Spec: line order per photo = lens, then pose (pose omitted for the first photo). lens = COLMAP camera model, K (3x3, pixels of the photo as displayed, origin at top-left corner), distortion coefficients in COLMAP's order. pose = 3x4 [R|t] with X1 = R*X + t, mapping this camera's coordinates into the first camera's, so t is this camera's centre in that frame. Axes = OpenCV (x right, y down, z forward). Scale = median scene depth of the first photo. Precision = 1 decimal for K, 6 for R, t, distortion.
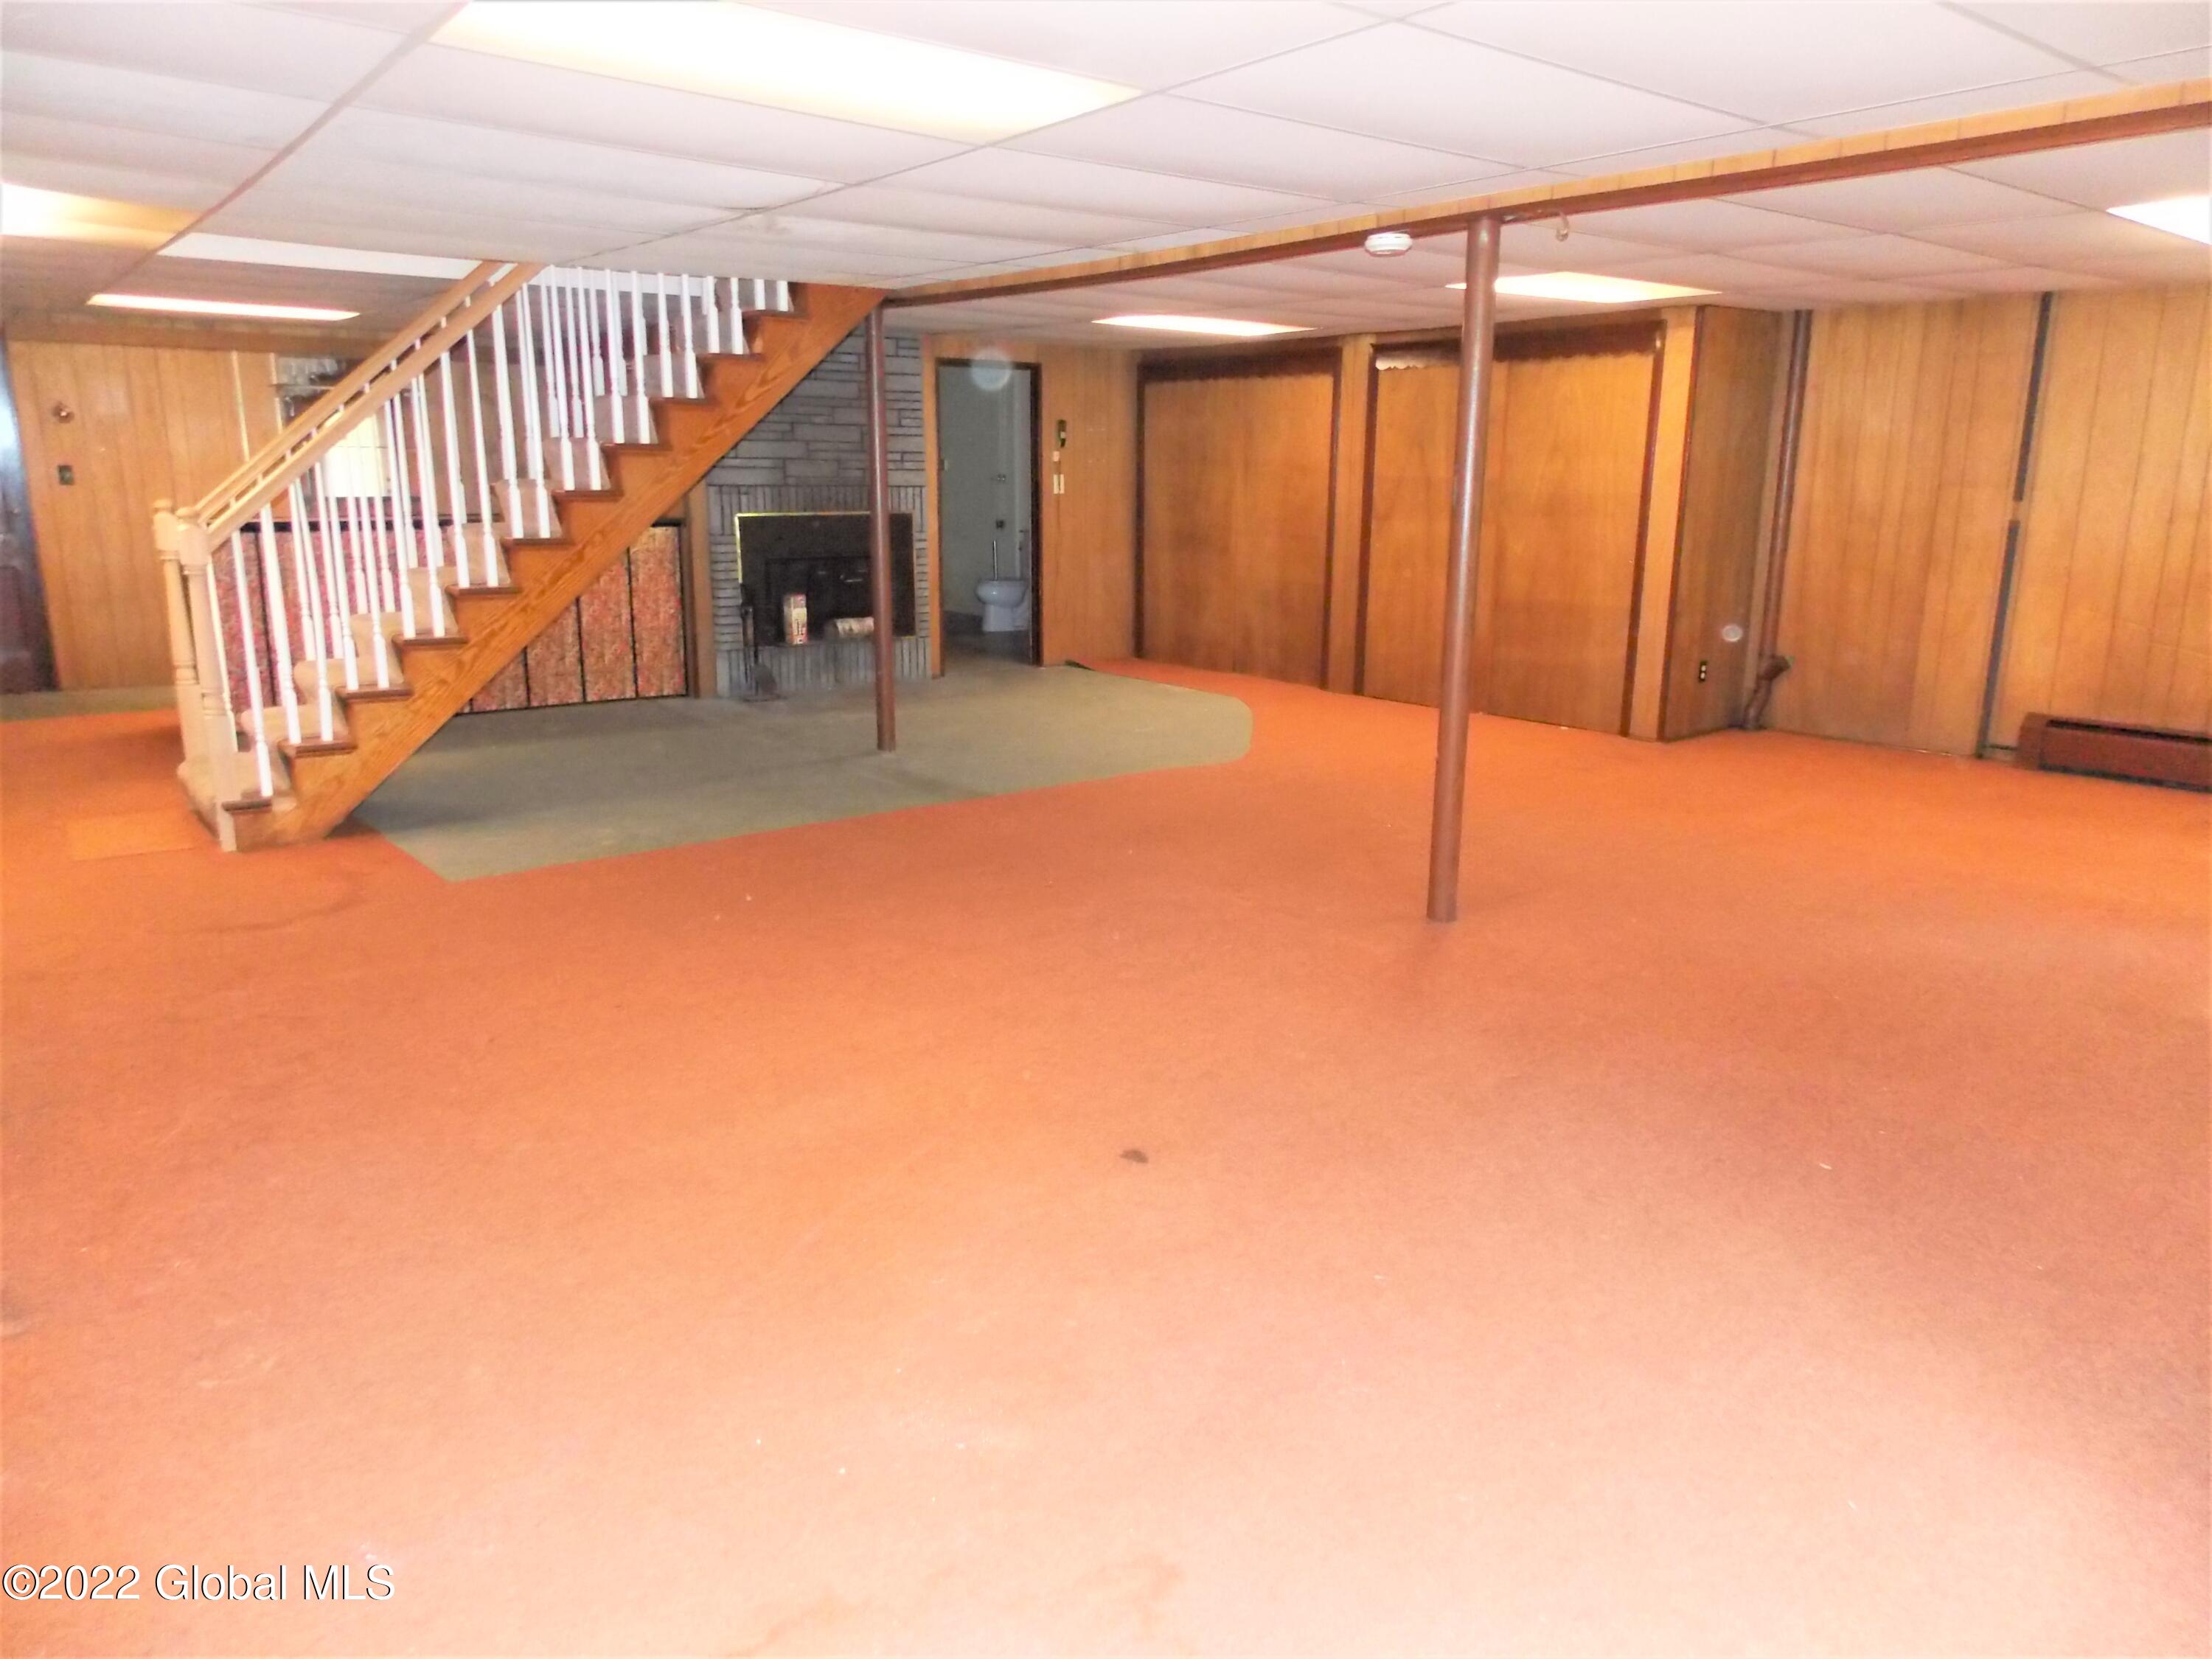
lens RADIAL K [[1502.6, 0, 1103.0], [0, 1502.6, 828.5], [0, 0, 1]] dist [0.000320, 0.000915]
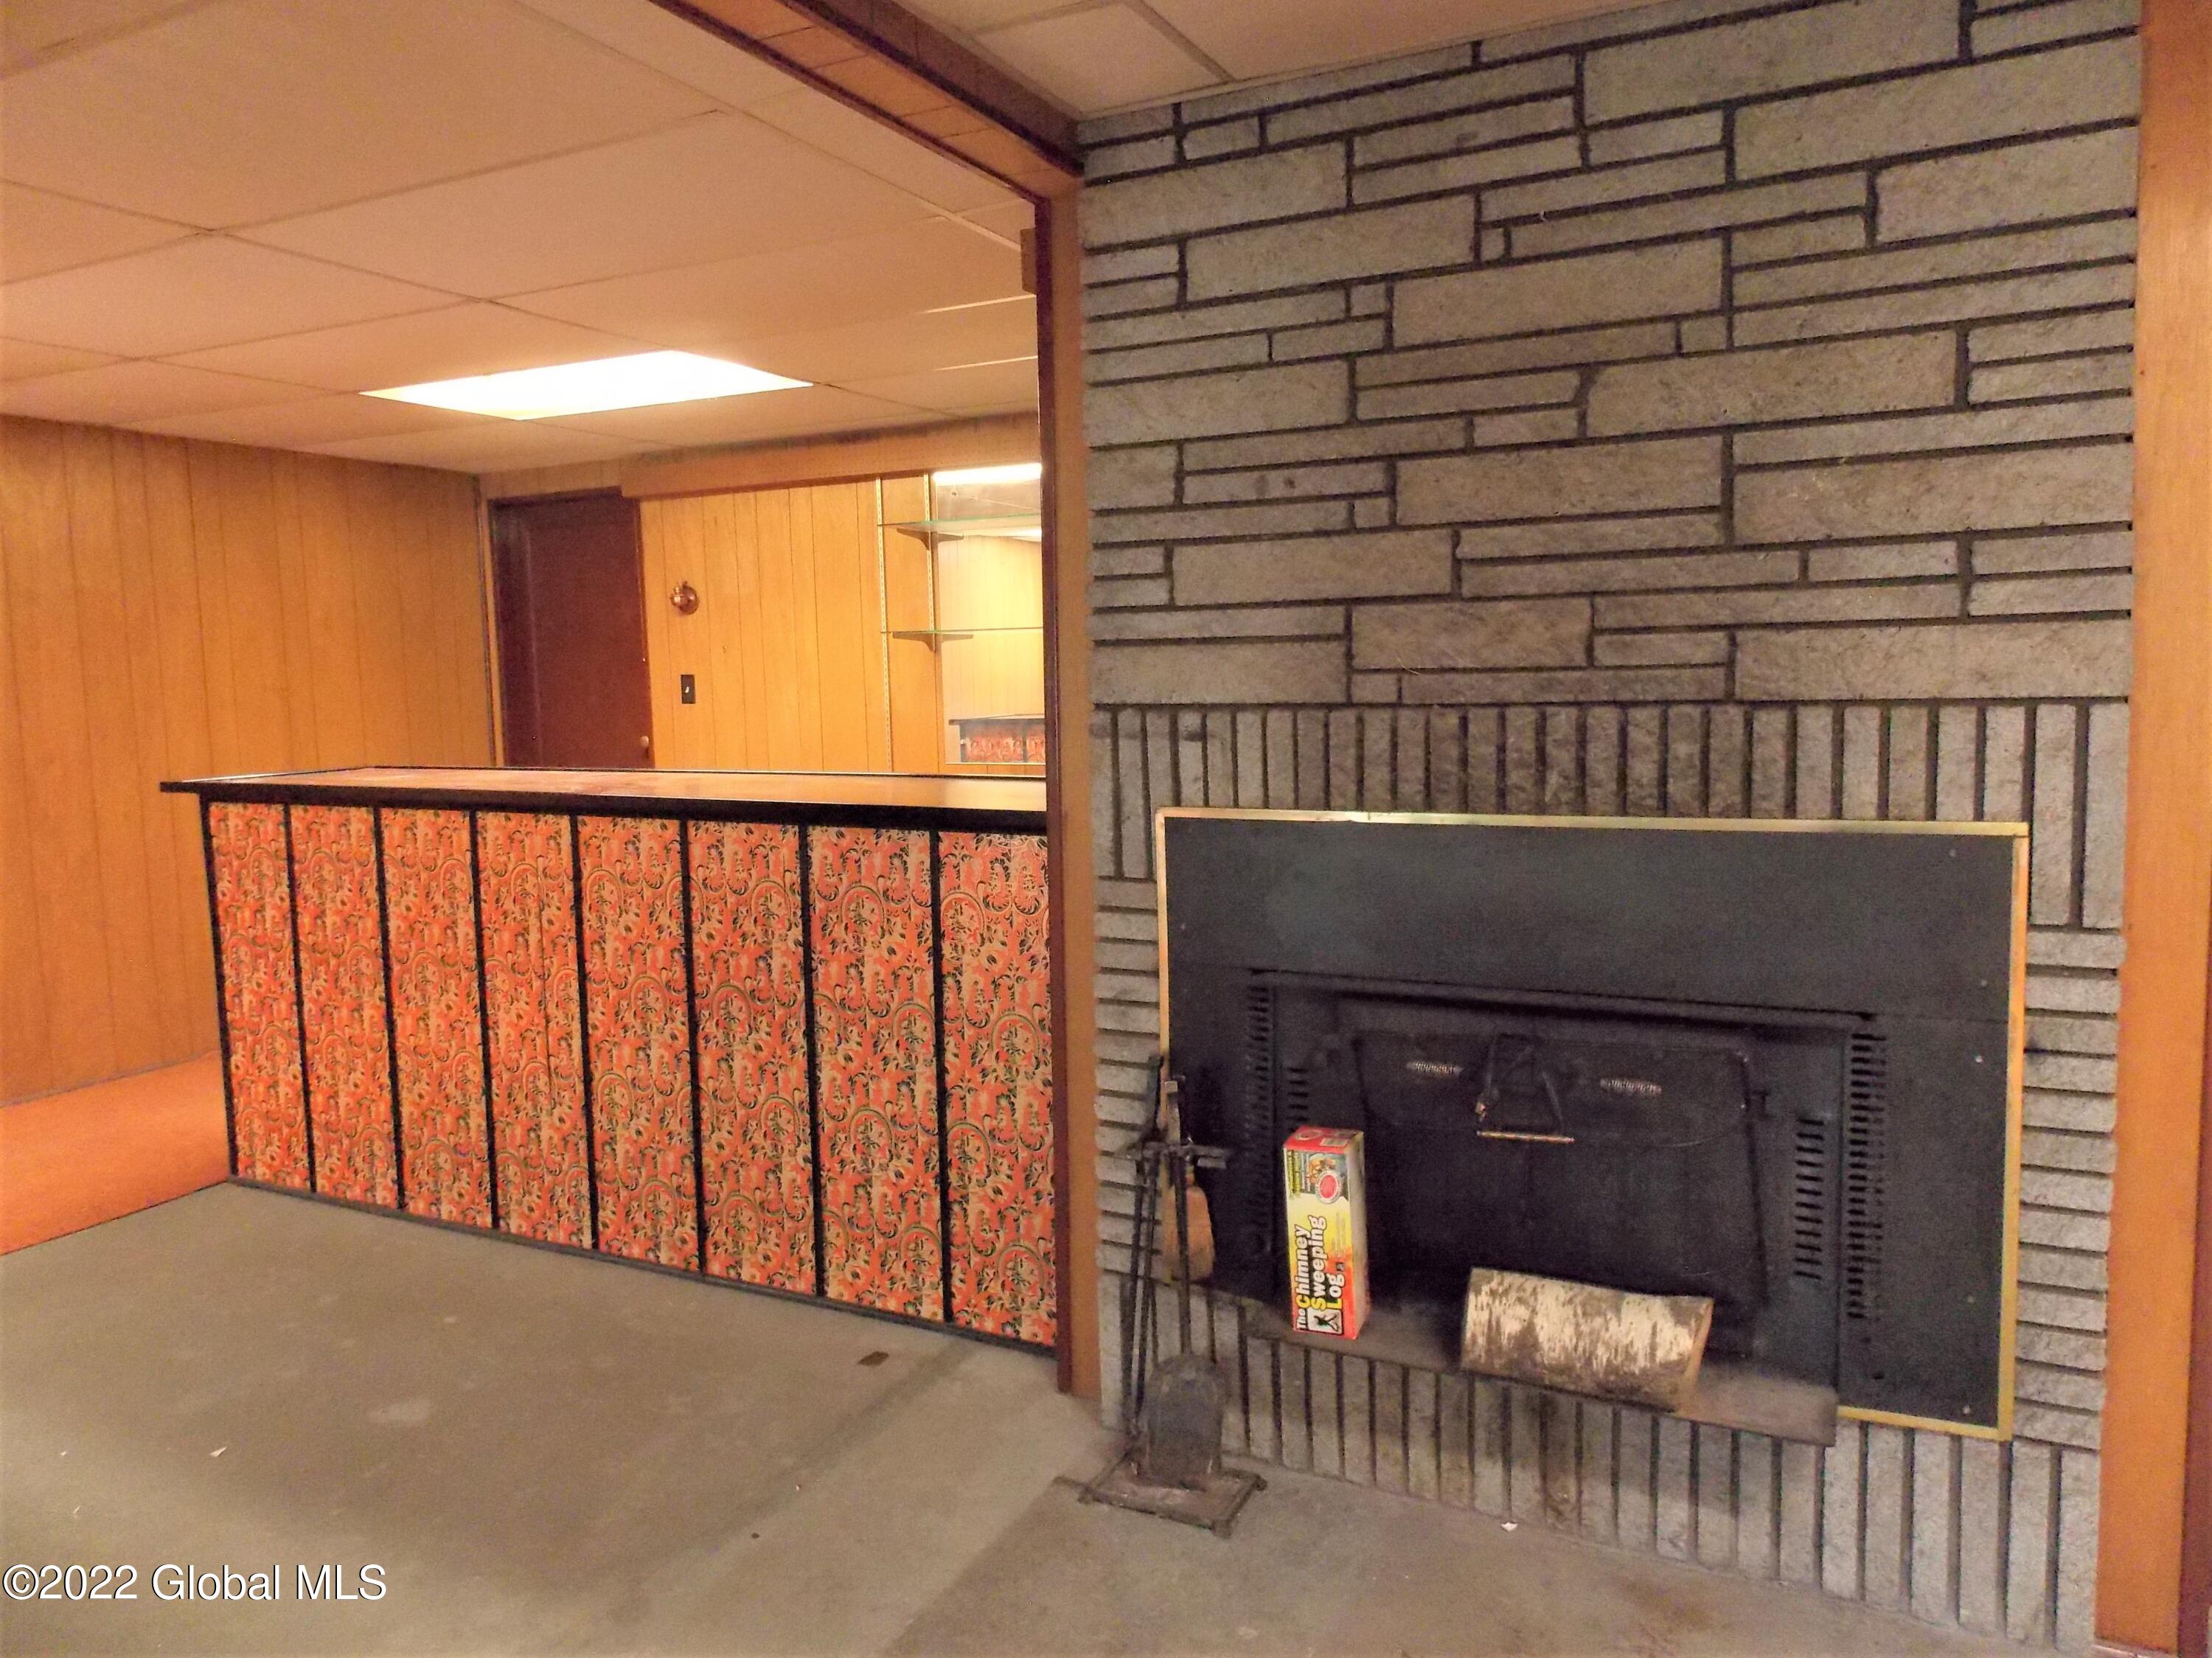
lens RADIAL K [[1502.5, 0, 1107.4], [0, 1502.5, 813.9], [0, 0, 1]] dist [0.000320, 0.000915]
pose [[0.420894, 0.068406, -0.904527, 0.001584], [-0.183569, 0.982944, -0.011083, -0.200229], [0.888341, 0.170708, 0.426273, 0.859733]]
